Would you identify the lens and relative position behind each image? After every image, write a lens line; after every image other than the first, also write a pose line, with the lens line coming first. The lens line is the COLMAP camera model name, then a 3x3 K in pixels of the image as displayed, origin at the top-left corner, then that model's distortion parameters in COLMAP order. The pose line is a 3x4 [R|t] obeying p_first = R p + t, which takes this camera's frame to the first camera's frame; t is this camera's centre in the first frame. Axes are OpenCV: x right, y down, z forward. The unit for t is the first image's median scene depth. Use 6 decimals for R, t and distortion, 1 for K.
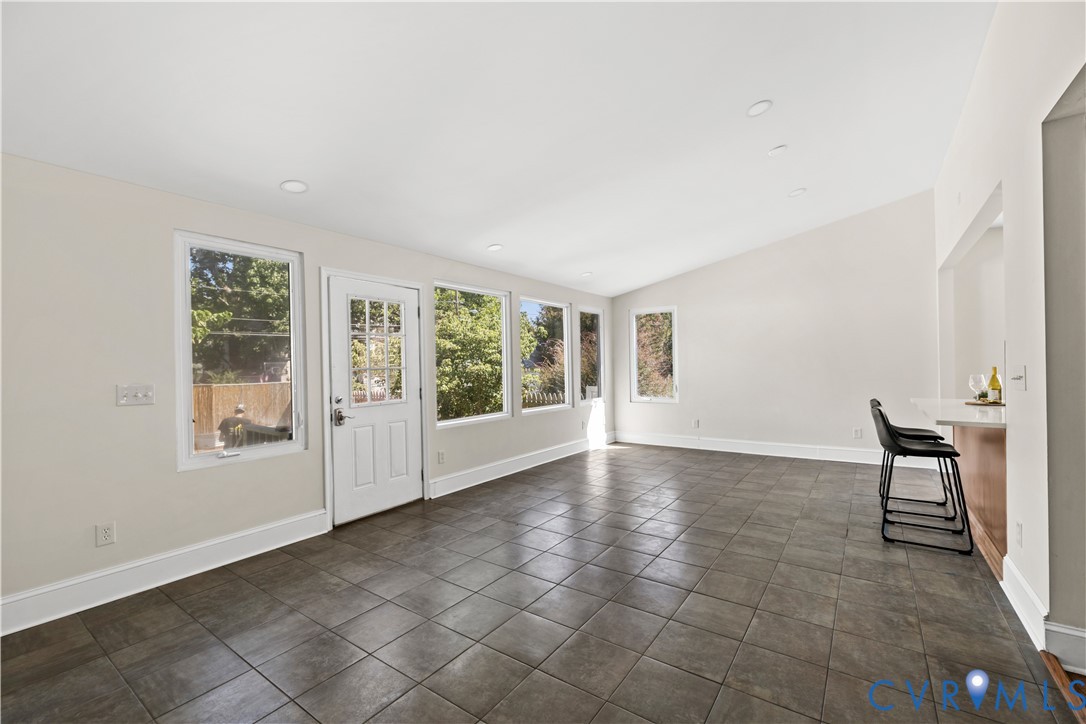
lens RADIAL K [[462.8, 0, 548.3], [0, 462.8, 361.3], [0, 0, 1]] dist [0.003364, -0.000051]
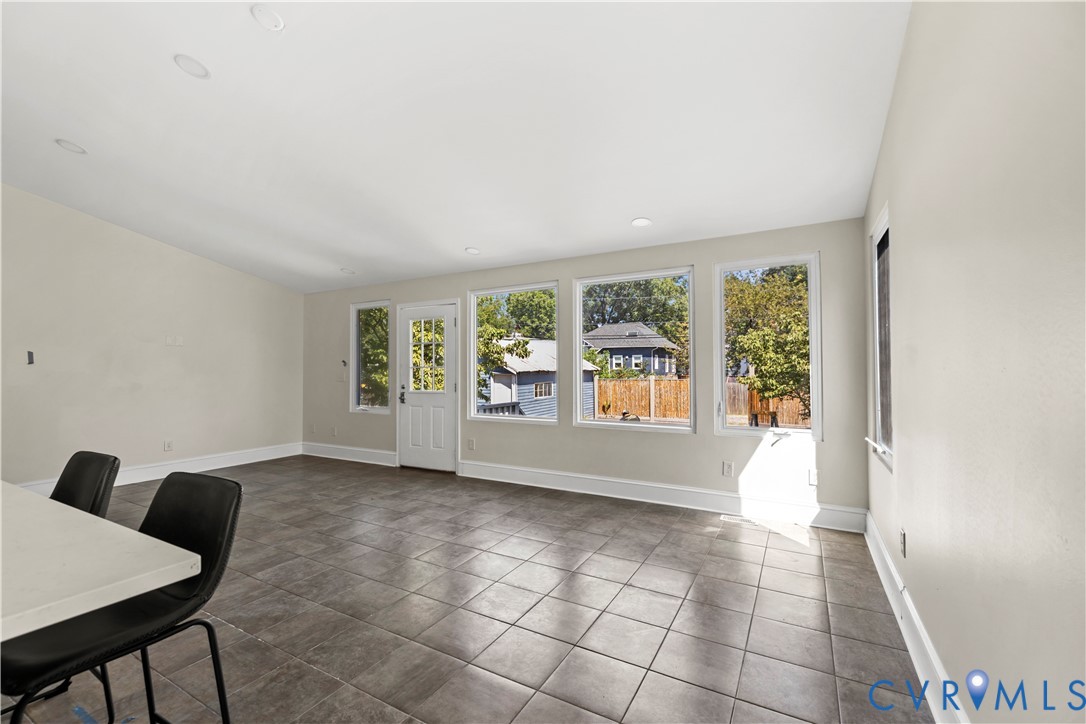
lens RADIAL K [[462.8, 0, 541.6], [0, 462.8, 361.3], [0, 0, 1]] dist [0.003364, -0.000051]
pose [[0.102439, 0.005493, -0.994724, 0.943858], [0.011686, 0.999909, 0.006725, -0.006040], [0.994671, -0.012313, 0.102365, 1.063921]]
